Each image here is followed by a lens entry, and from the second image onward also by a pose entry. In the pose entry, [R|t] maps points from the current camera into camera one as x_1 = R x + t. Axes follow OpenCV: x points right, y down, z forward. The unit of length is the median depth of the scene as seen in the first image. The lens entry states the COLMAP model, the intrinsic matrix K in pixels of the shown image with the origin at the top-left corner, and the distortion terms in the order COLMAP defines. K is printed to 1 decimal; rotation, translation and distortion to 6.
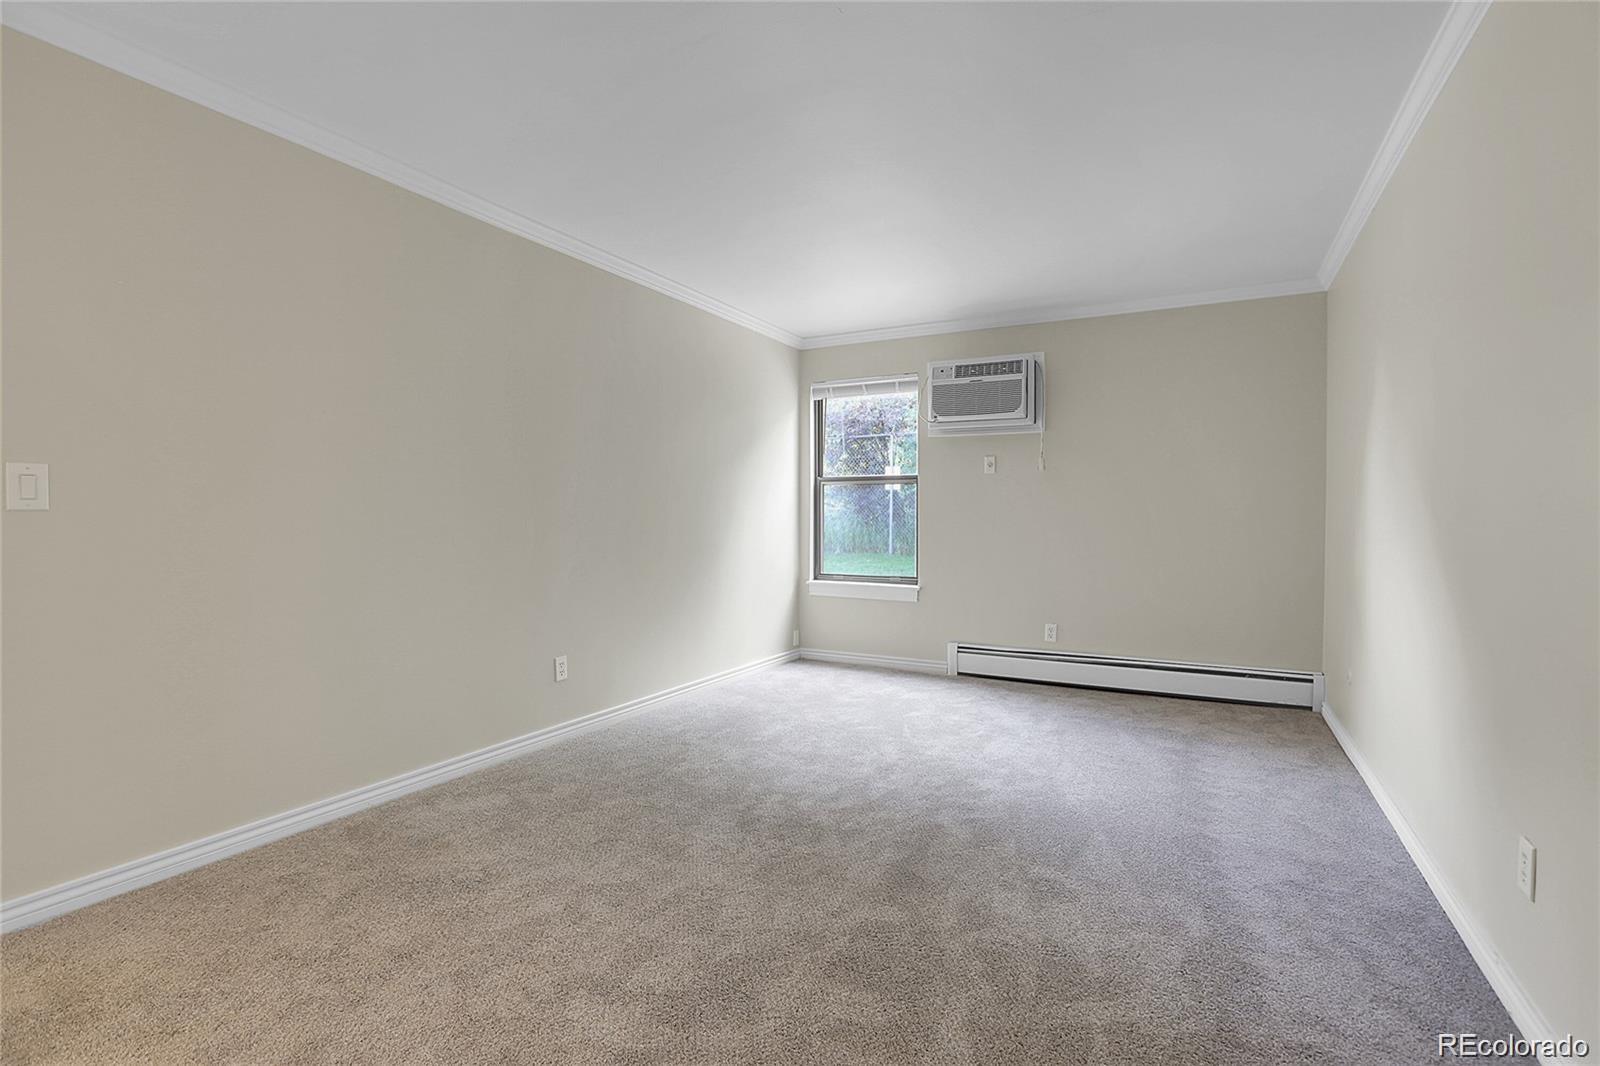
lens RADIAL K [[732.9, 0, 805.9], [0, 732.9, 525.6], [0, 0, 1]] dist [-0.068064, 0.032807]
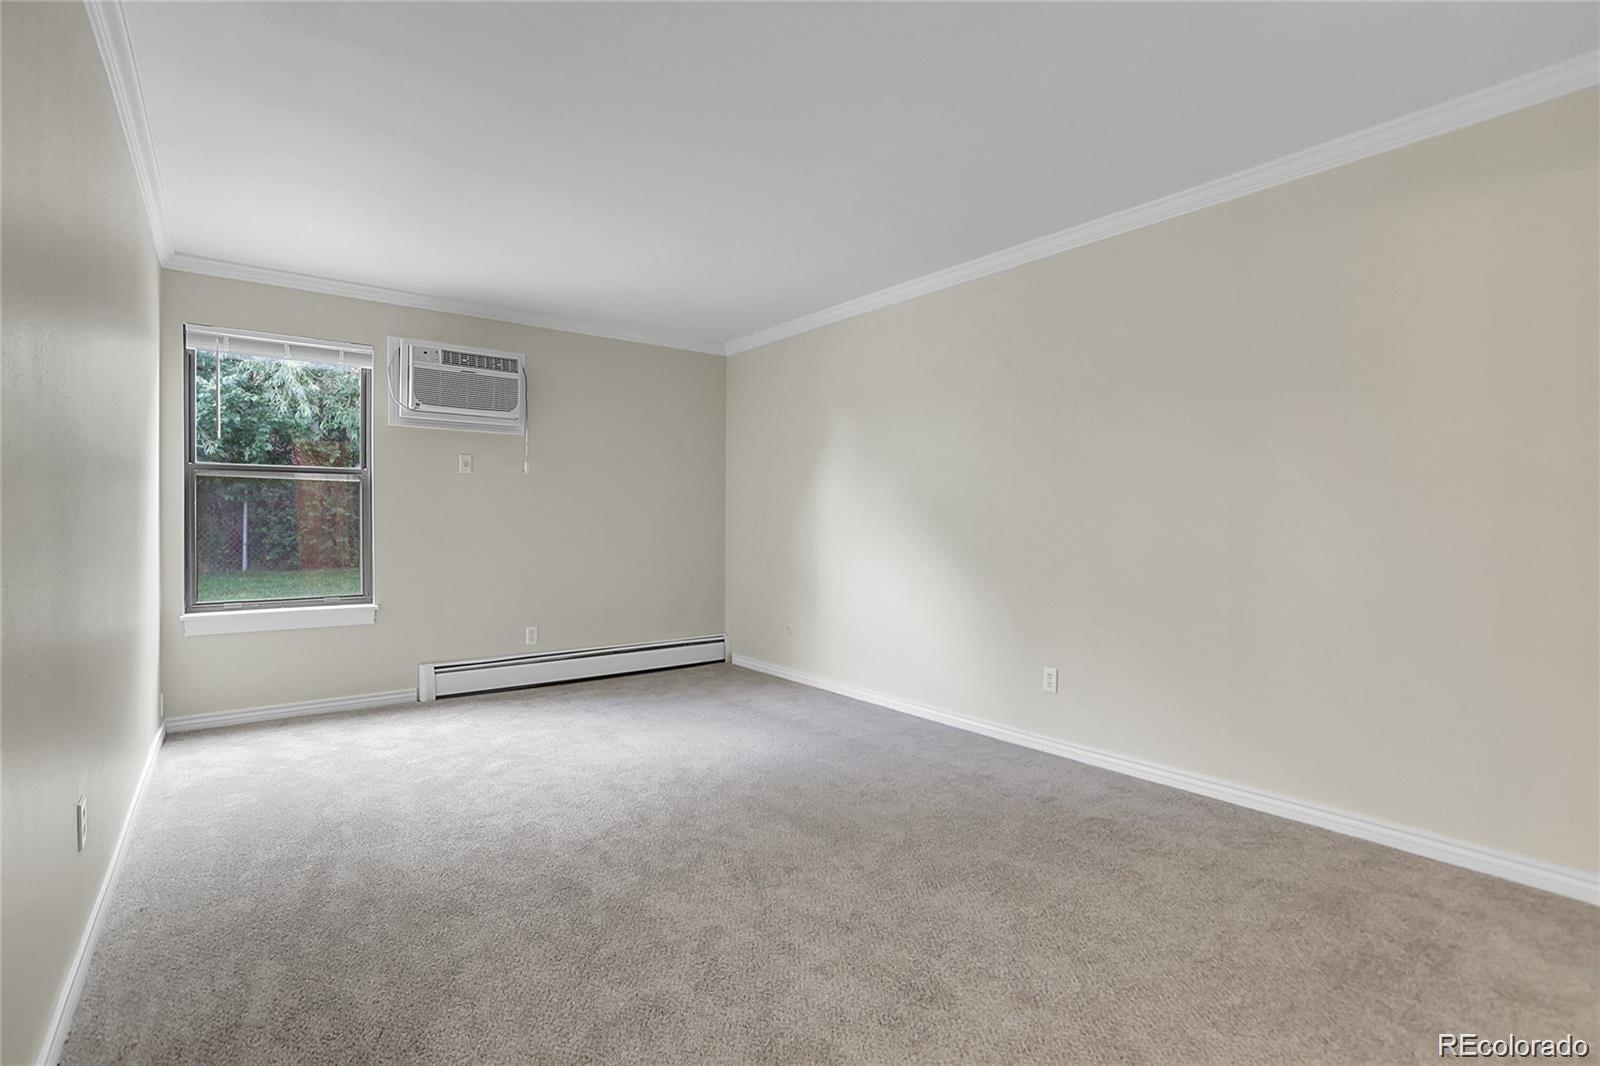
lens RADIAL K [[732.9, 0, 805.9], [0, 732.9, 525.6], [0, 0, 1]] dist [-0.068064, 0.032807]
pose [[0.396372, -0.007960, 0.918056, -0.439293], [0.009381, 0.999945, 0.004620, -0.005847], [-0.918042, 0.006781, 0.396425, 0.256614]]
